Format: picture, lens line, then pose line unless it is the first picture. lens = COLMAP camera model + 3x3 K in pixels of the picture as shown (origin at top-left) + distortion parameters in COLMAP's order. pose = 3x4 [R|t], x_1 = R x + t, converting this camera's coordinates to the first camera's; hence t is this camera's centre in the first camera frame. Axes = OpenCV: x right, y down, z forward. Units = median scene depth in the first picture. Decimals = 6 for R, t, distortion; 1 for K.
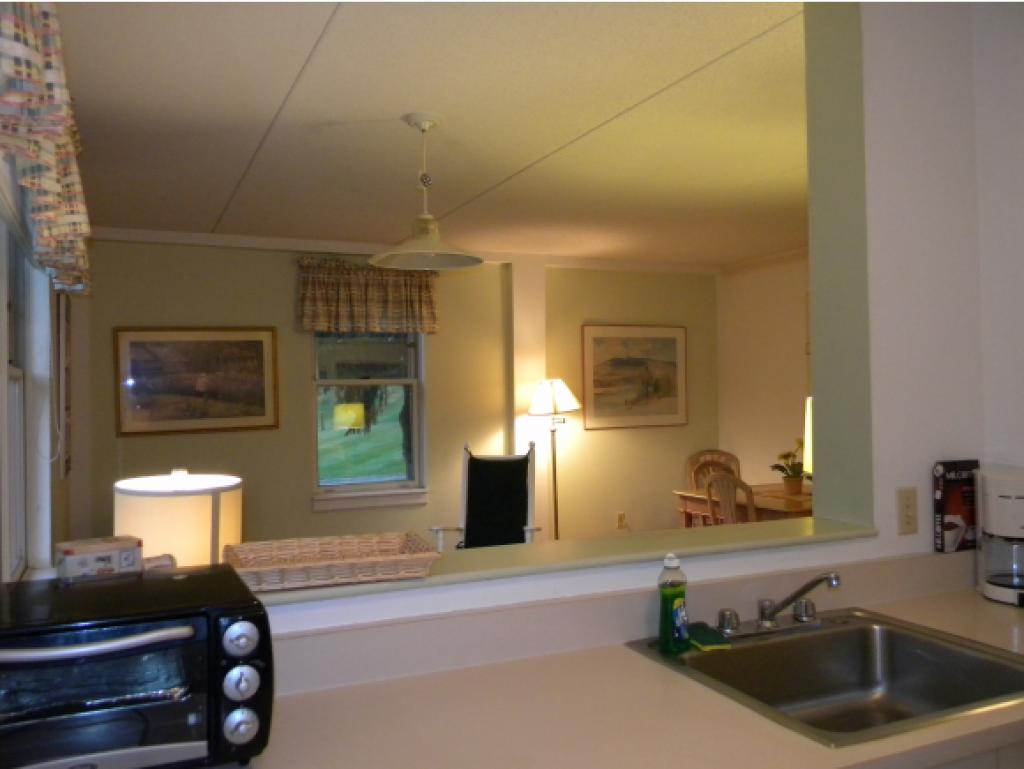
lens RADIAL K [[842.1, 0, 512.1], [0, 842.1, 382.7], [0, 0, 1]] dist [-0.010171, -0.011393]
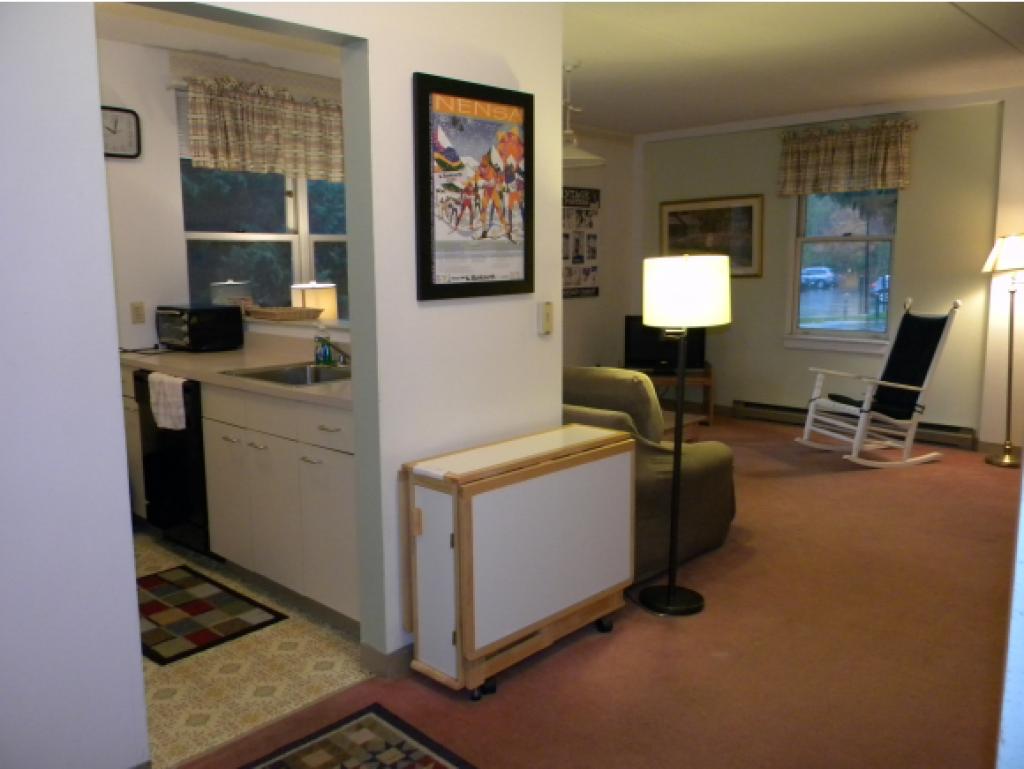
lens RADIAL K [[842.1, 0, 512.7], [0, 842.1, 384.5], [0, 0, 1]] dist [-0.010171, -0.011393]
pose [[0.369027, 0.149517, -0.917313, 0.714350], [0.017459, 0.985686, 0.167685, -0.004039], [0.929255, -0.077895, 0.361134, 0.188888]]
